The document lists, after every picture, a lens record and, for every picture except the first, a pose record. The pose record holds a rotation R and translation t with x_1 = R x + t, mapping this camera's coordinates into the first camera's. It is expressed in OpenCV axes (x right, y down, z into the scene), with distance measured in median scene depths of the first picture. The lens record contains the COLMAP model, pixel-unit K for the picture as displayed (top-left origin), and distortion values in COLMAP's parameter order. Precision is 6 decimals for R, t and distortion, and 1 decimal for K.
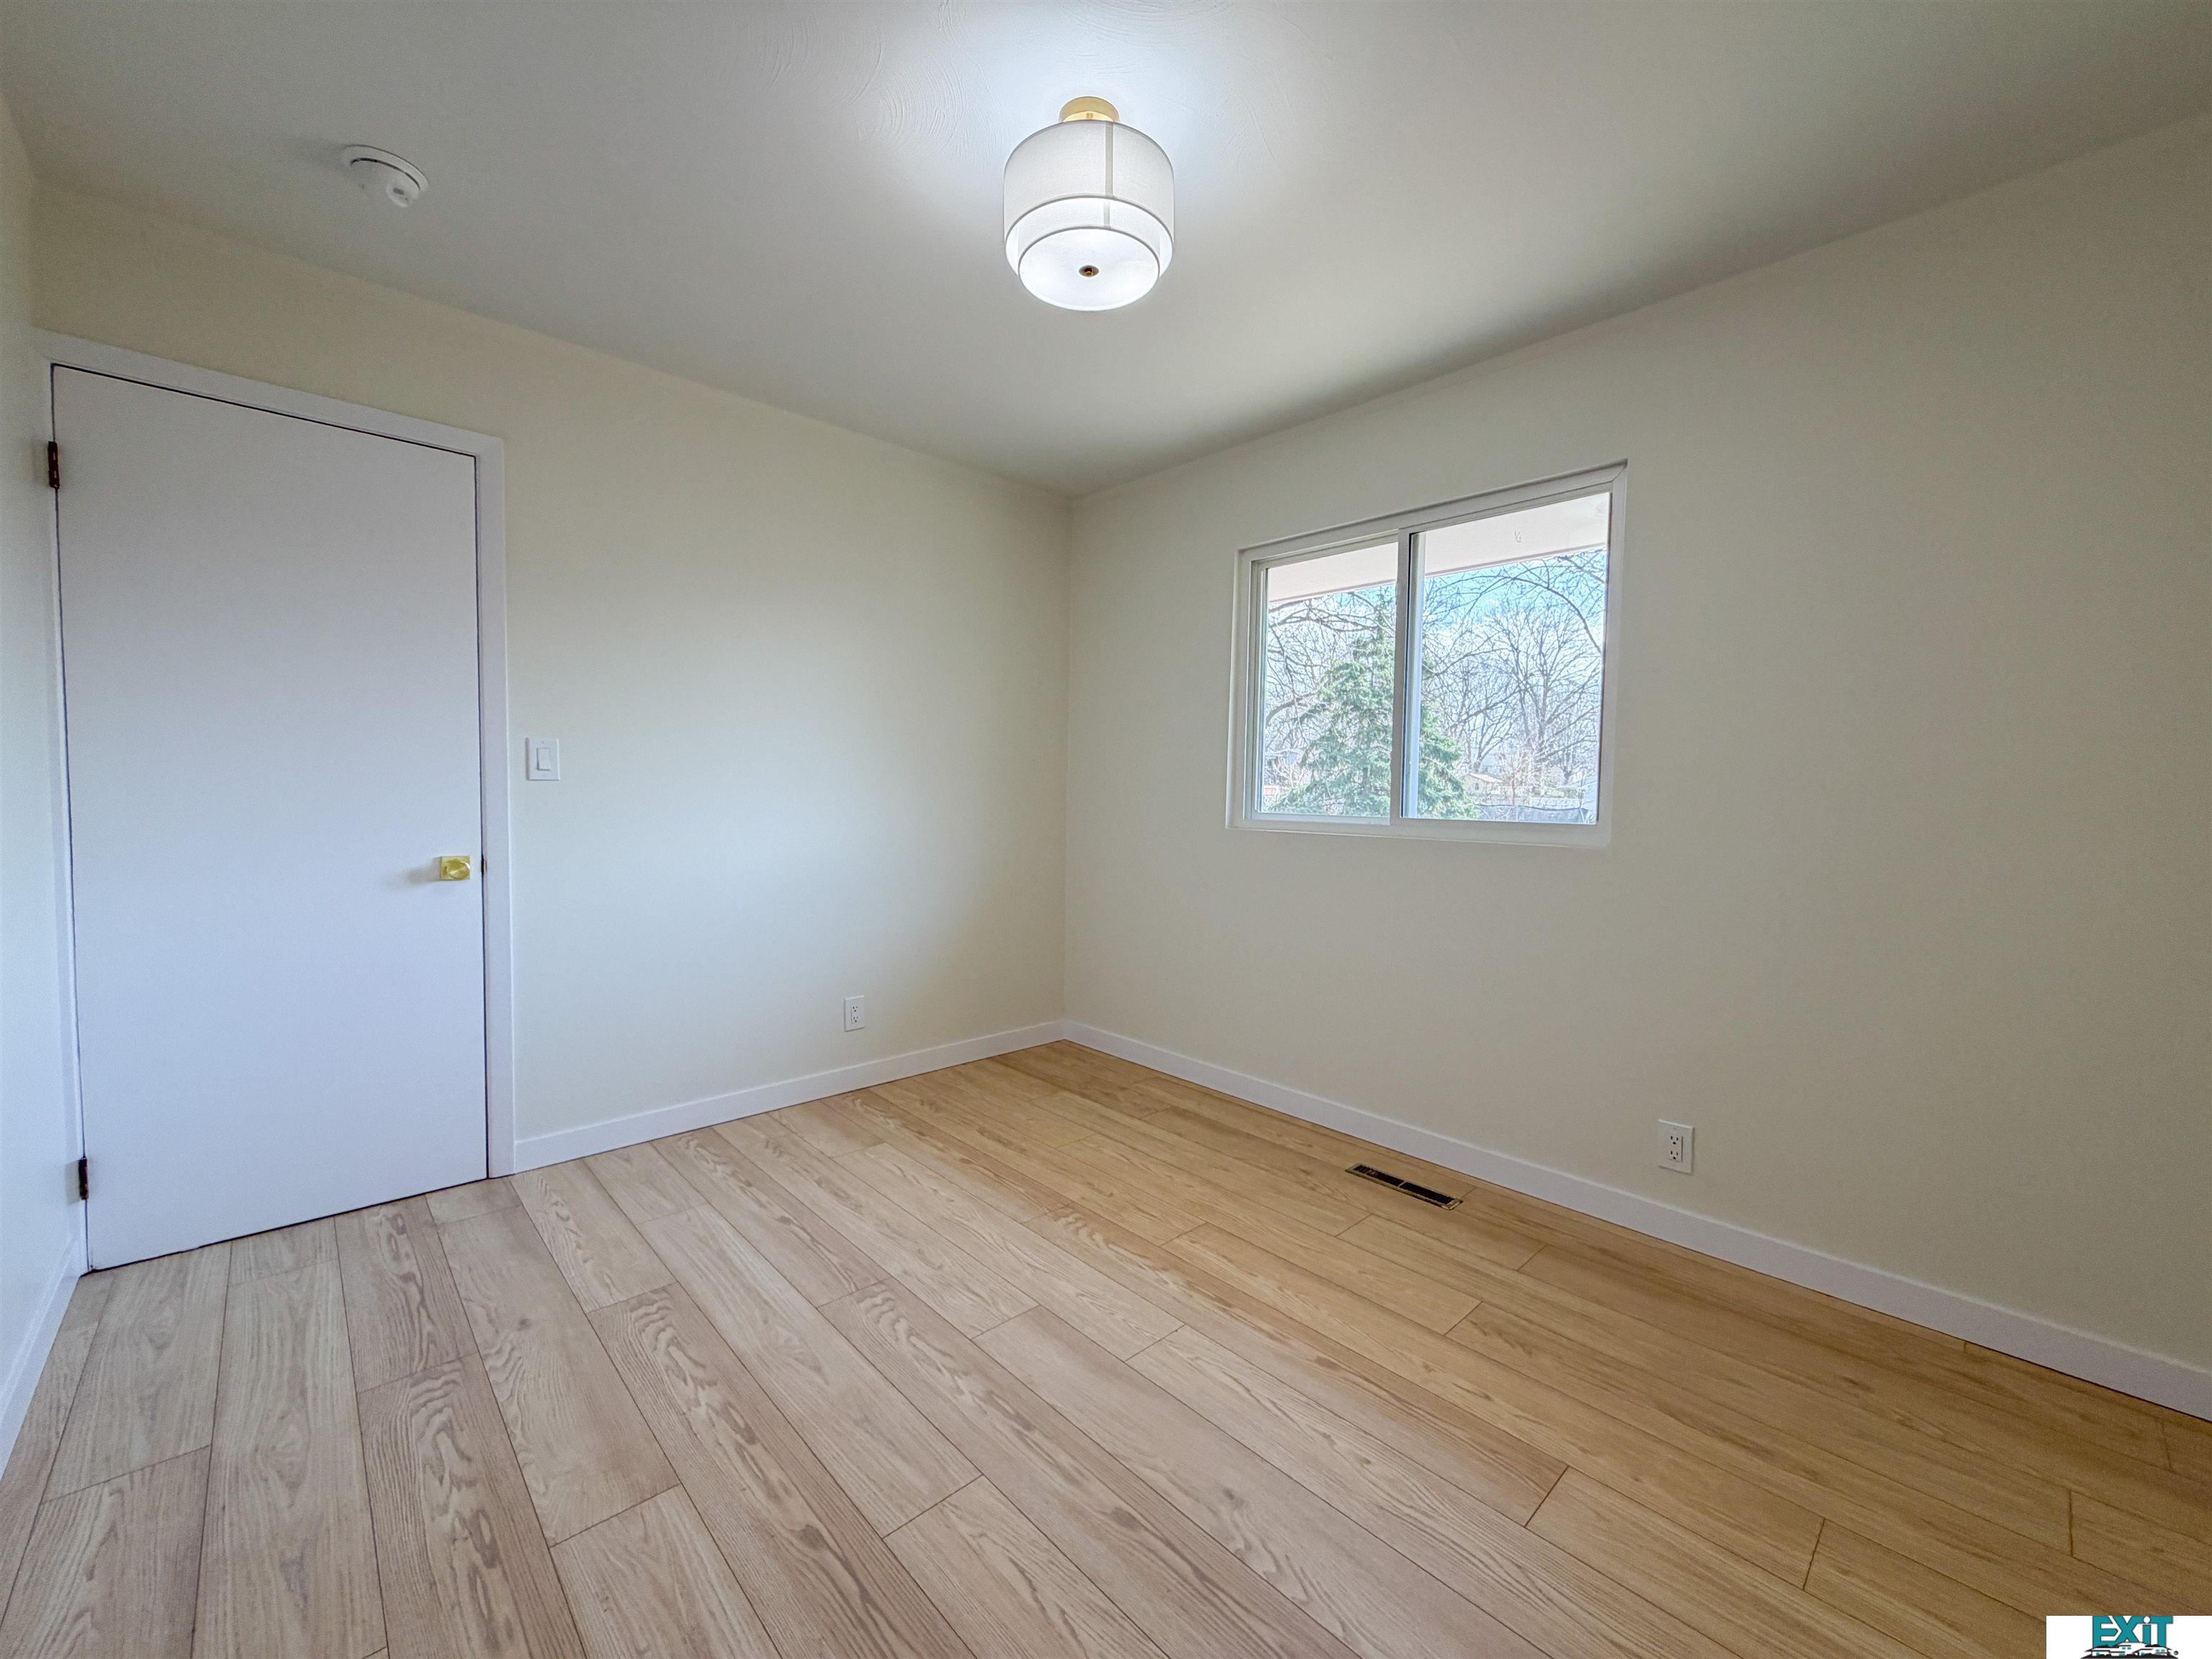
lens RADIAL K [[883.4, 0, 1101.0], [0, 883.4, 830.3], [0, 0, 1]] dist [0.001842, 0.000167]
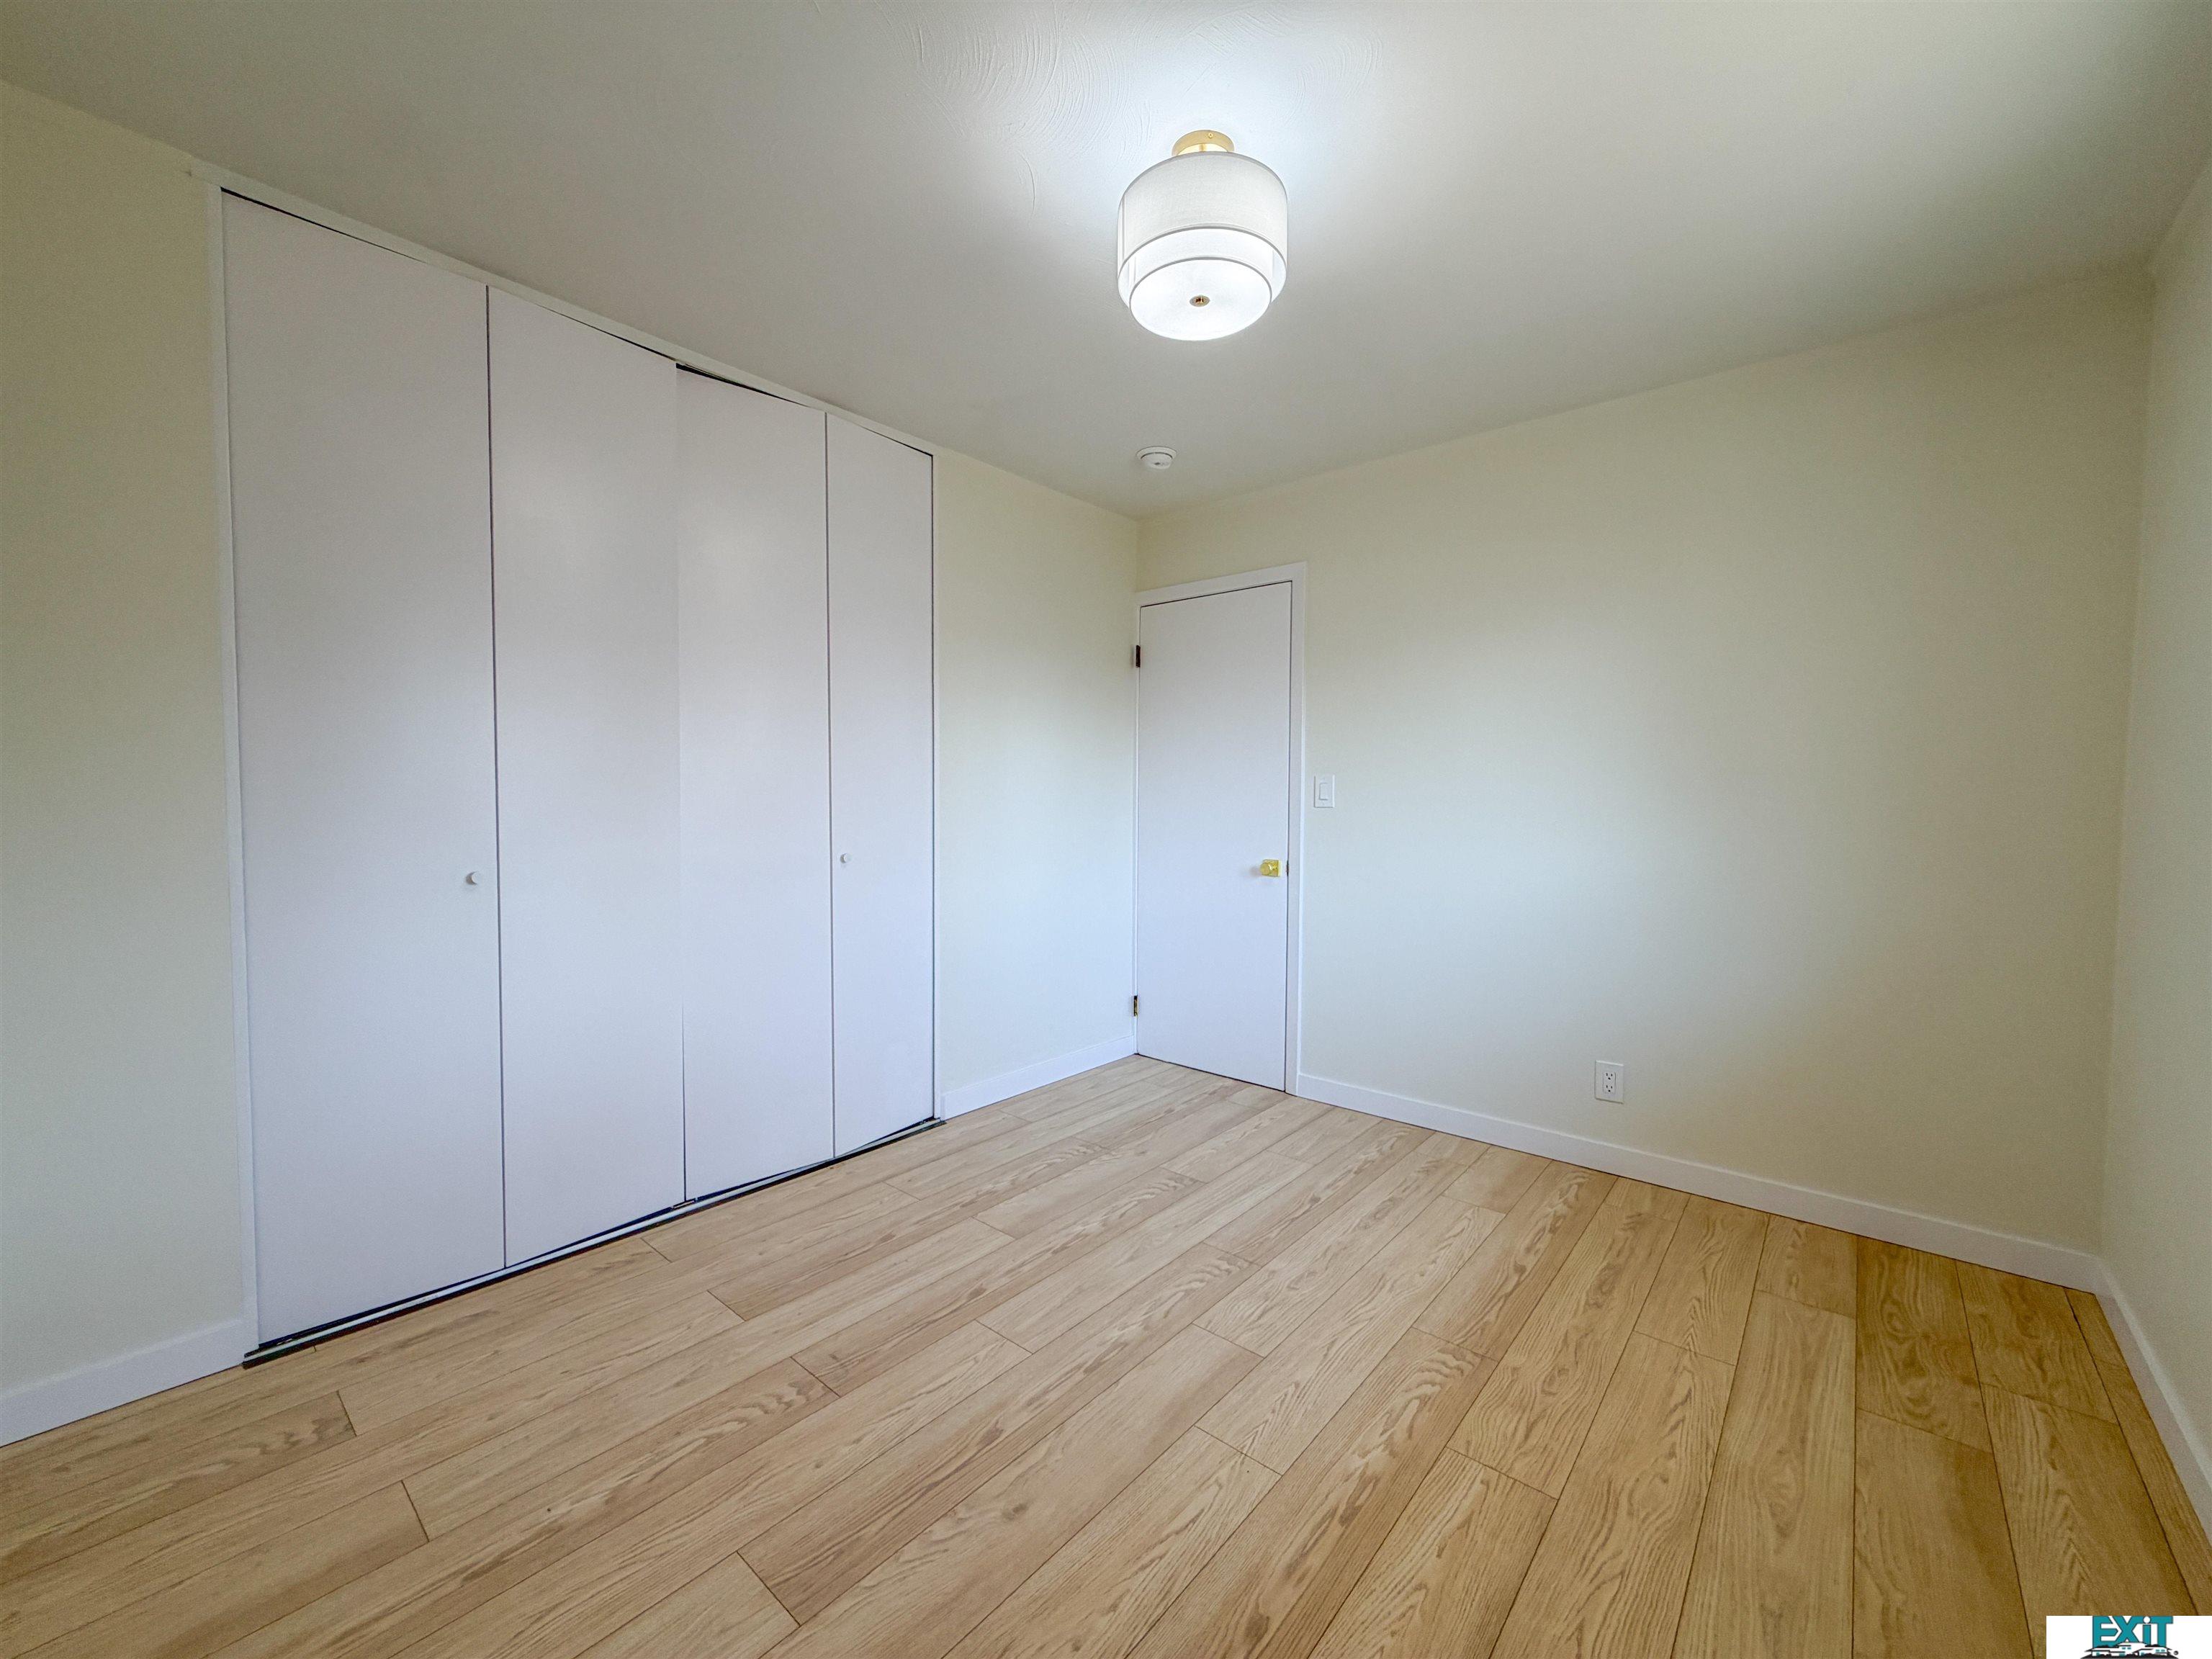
lens RADIAL K [[883.4, 0, 1101.0], [0, 883.4, 830.3], [0, 0, 1]] dist [0.001842, 0.000167]
pose [[0.106569, 0.024064, -0.994014, 0.739620], [-0.051401, 0.998504, 0.018662, -0.034670], [0.992976, 0.049105, 0.107646, 0.607307]]
